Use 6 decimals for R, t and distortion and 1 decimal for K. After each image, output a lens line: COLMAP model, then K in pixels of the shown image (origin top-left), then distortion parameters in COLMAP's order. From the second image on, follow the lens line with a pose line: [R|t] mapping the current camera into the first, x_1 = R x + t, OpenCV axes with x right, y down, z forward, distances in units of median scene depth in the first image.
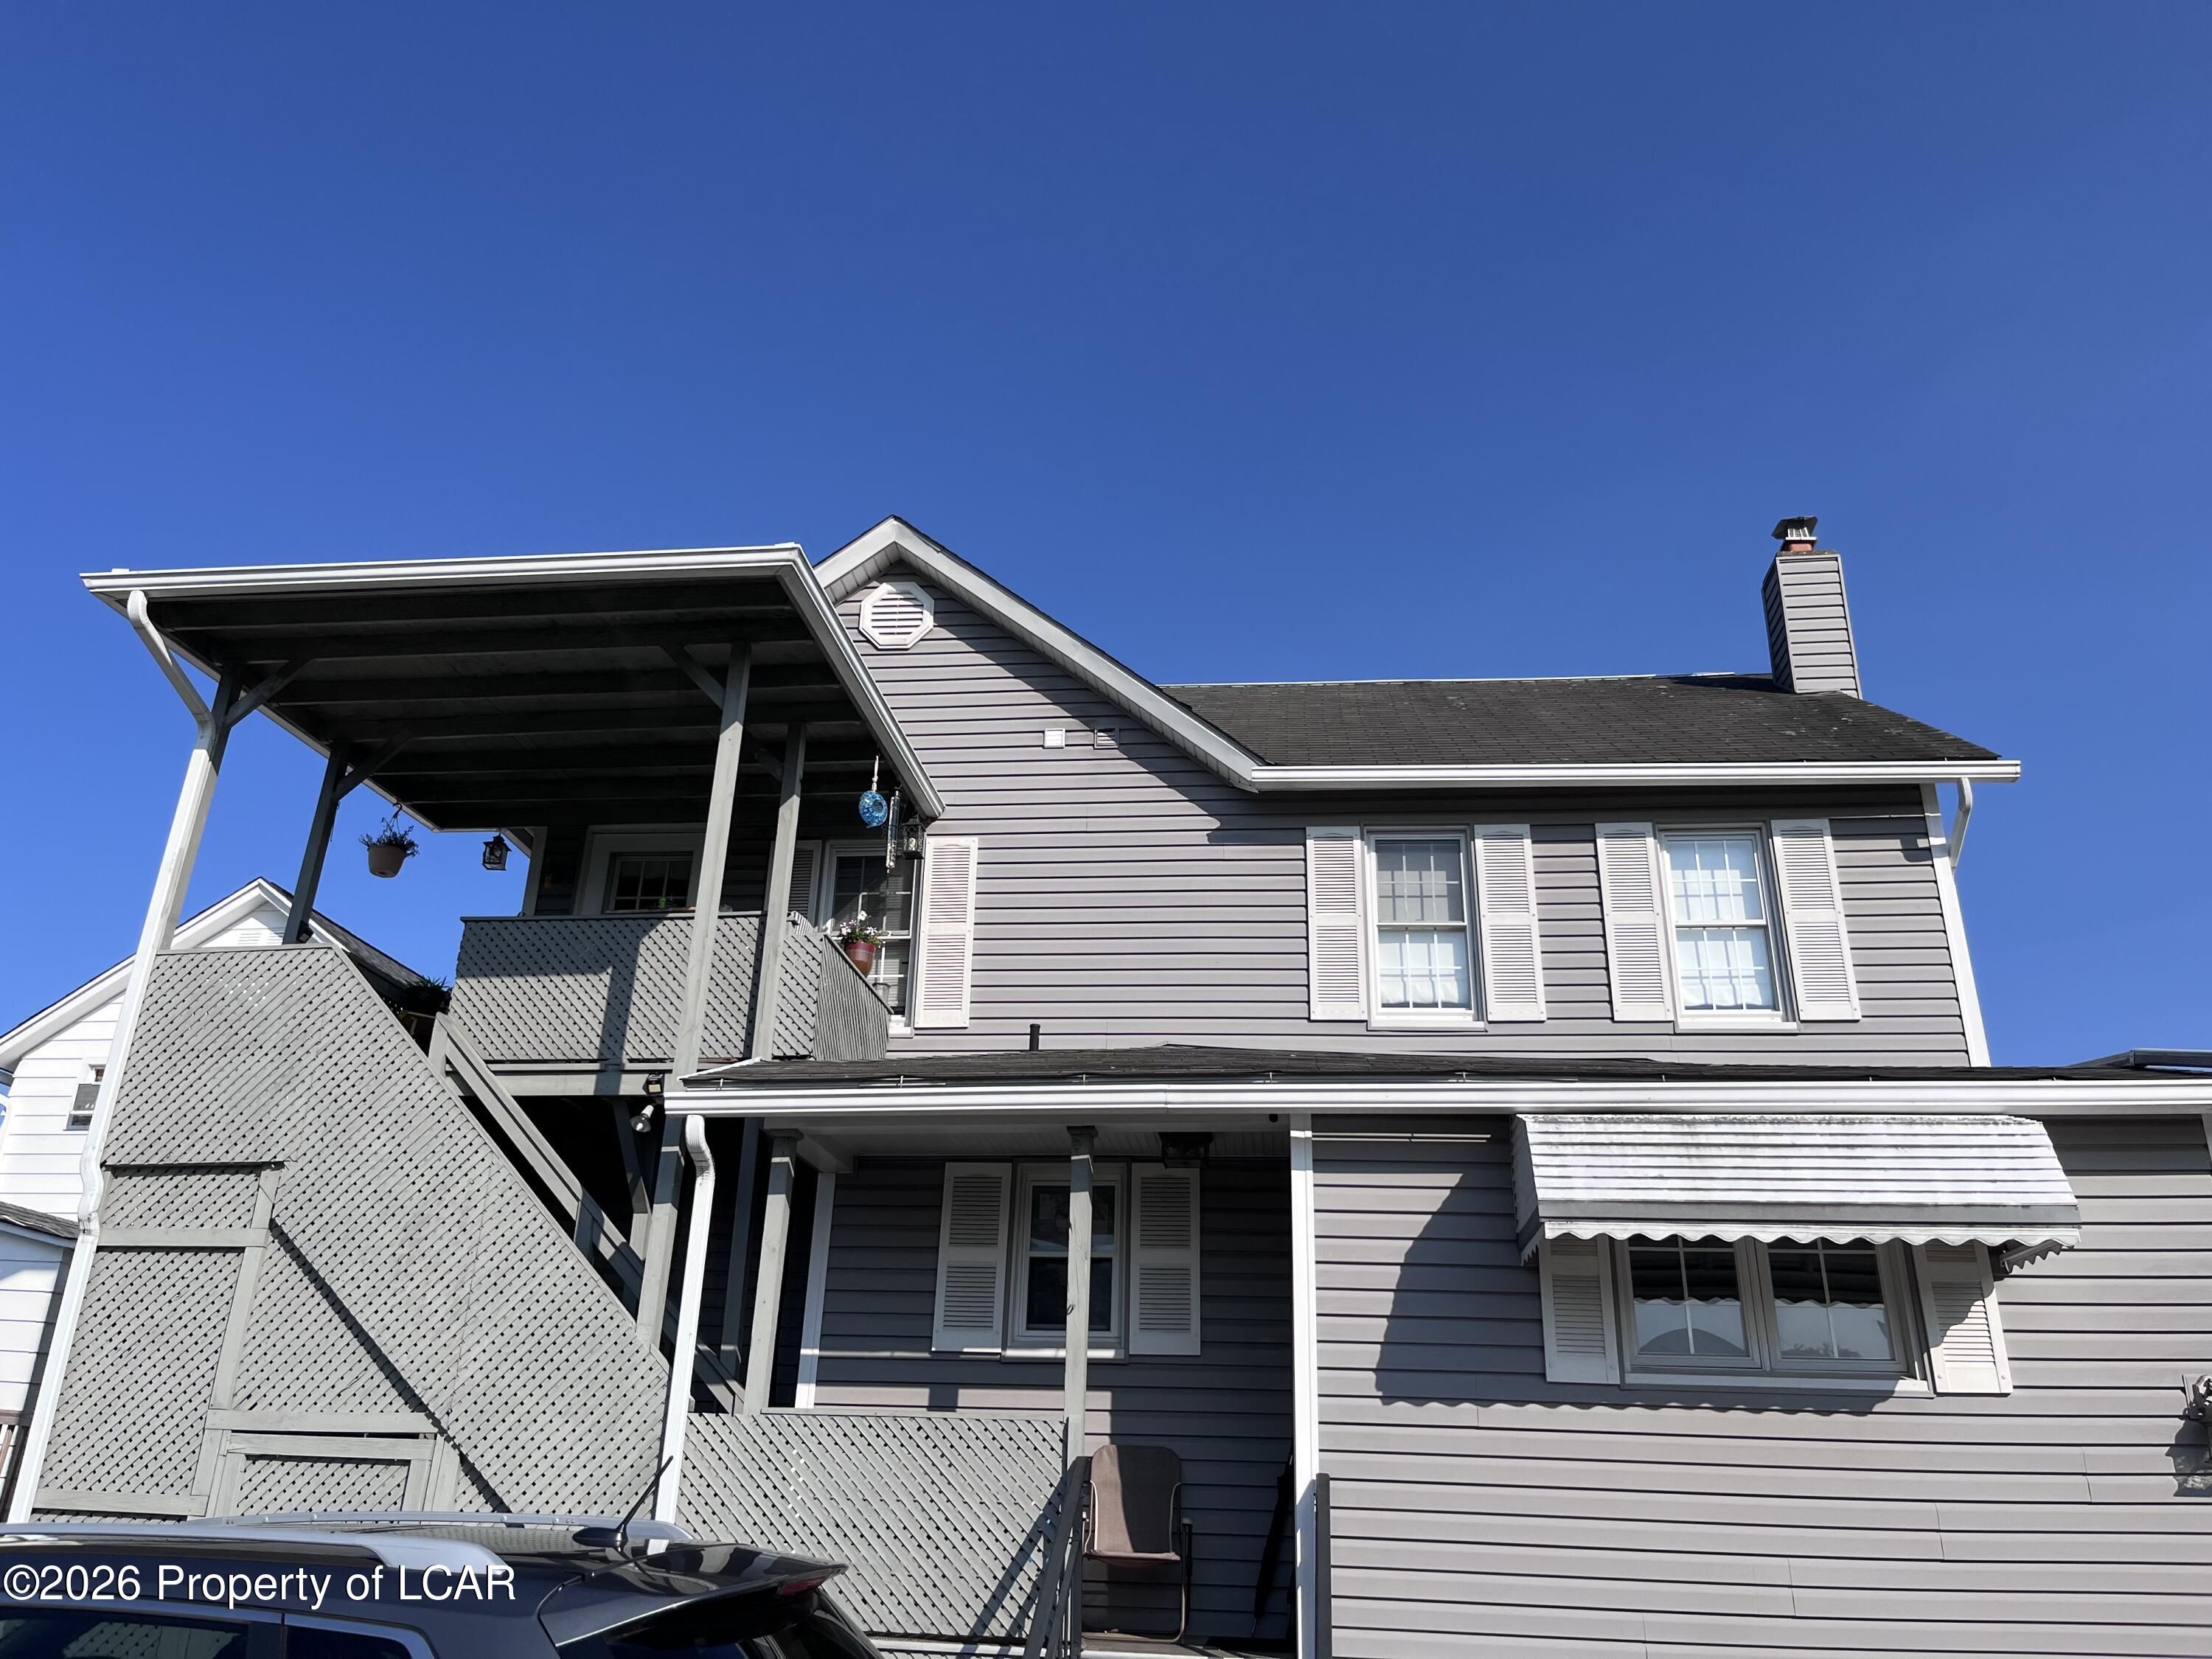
lens RADIAL K [[1693.5, 0, 1102.7], [0, 1693.5, 787.1], [0, 0, 1]] dist [0.022442, -0.007146]
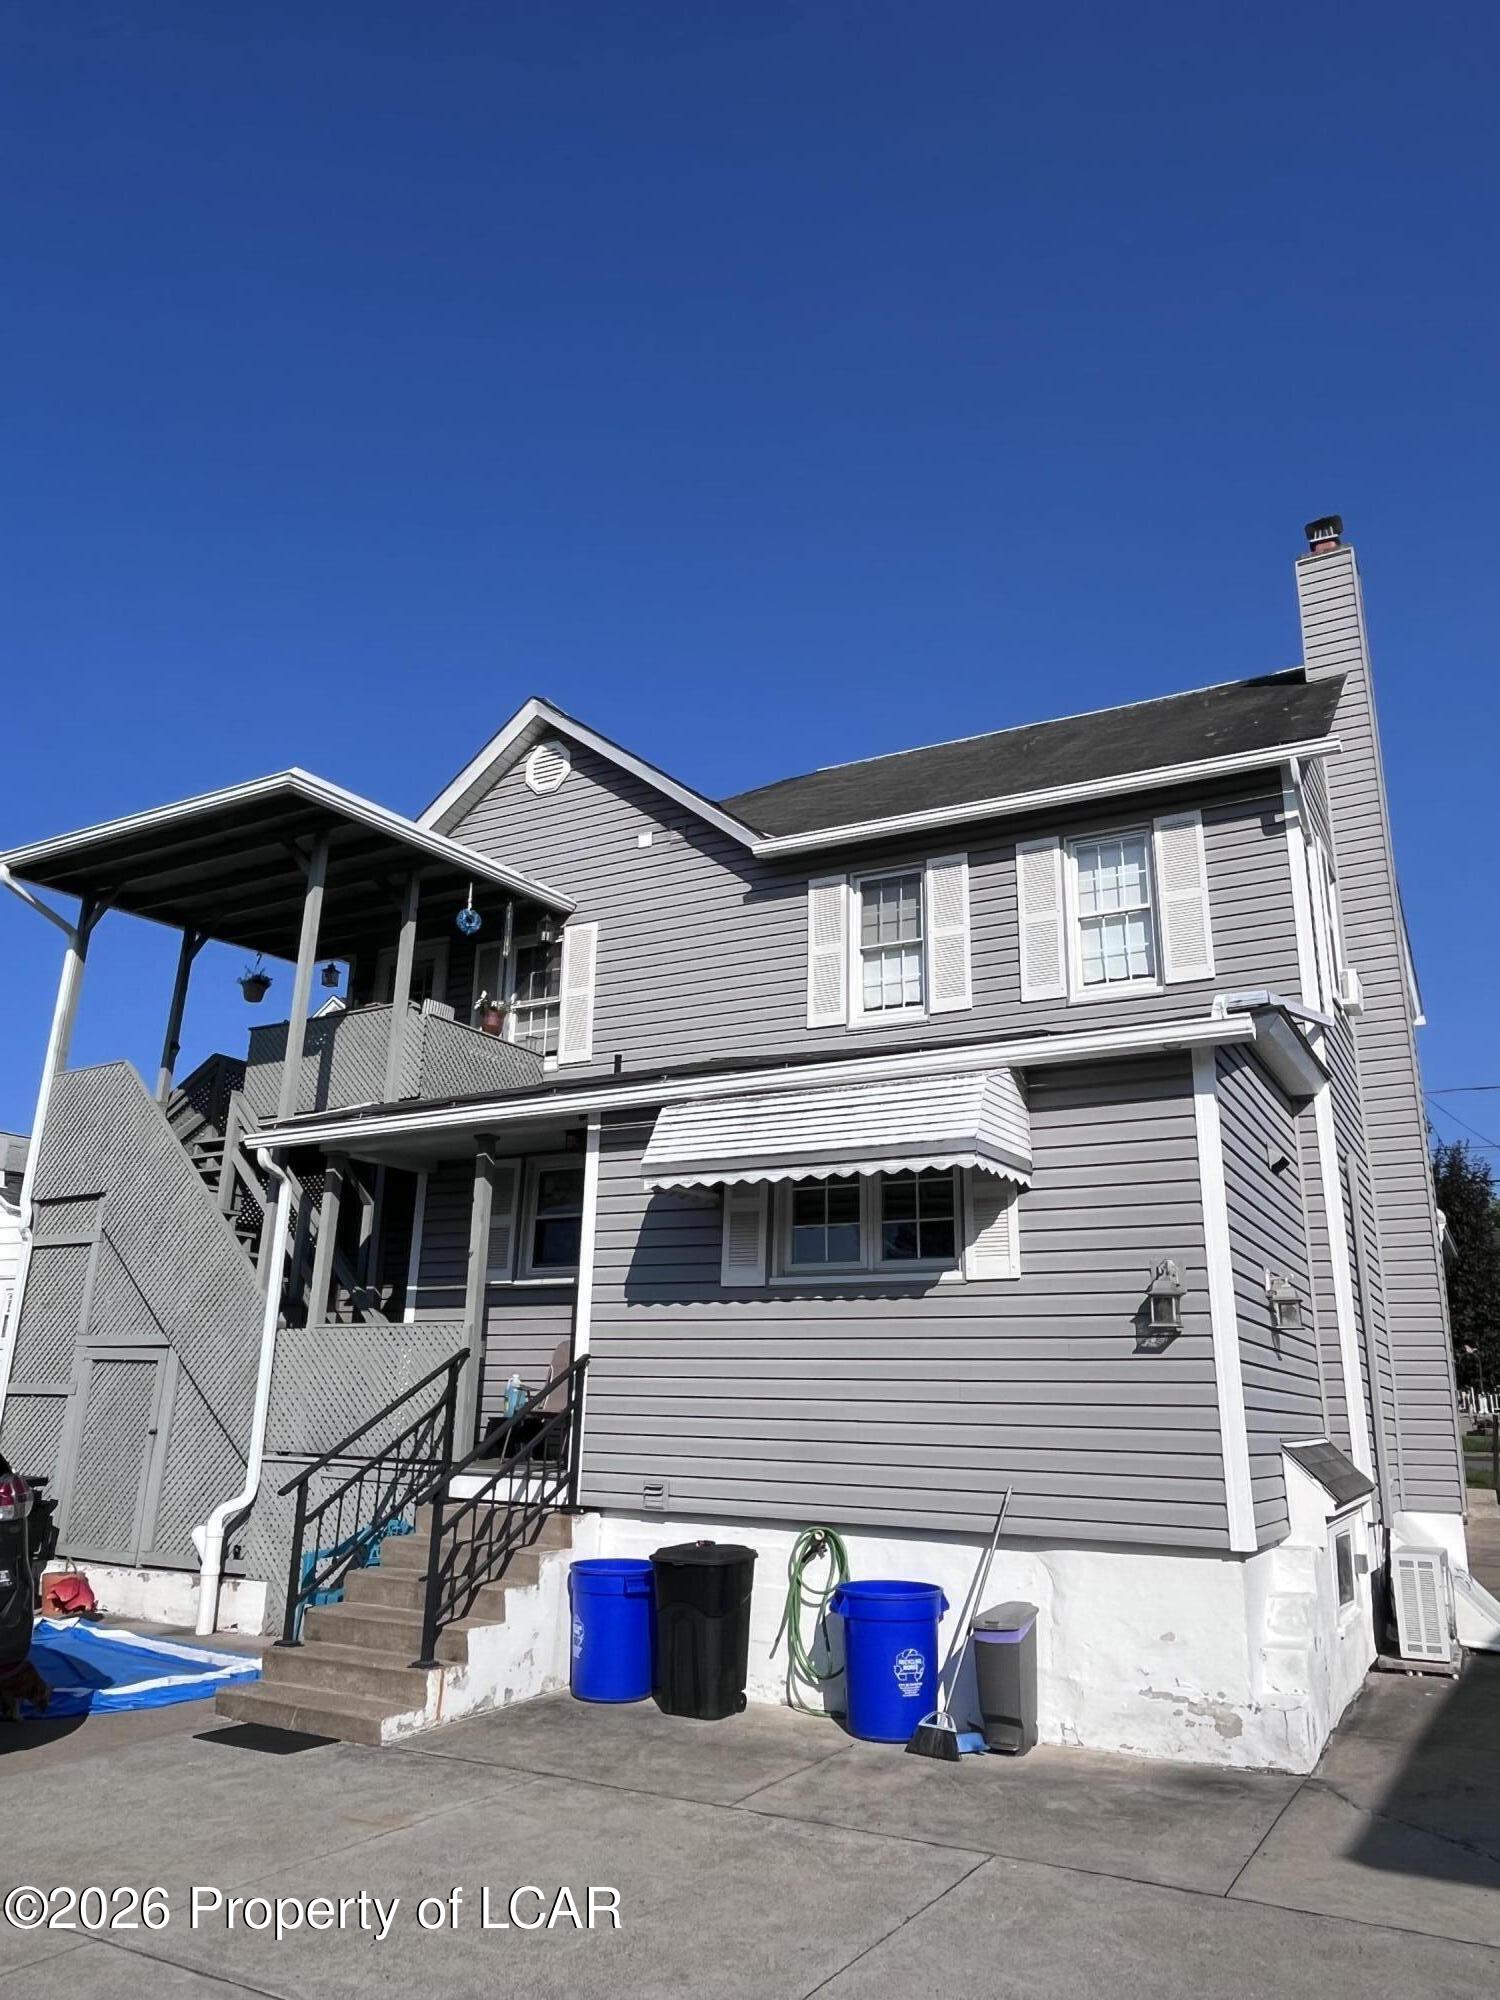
lens RADIAL K [[1383.5, 0, 744.7], [0, 1383.5, 988.9], [0, 0, 1]] dist [-0.002651, 0.002666]
pose [[0.924170, -0.123381, -0.361508, 0.479166], [0.163389, 0.983135, 0.082154, 0.010686], [0.345275, -0.134991, 0.928743, -0.016654]]
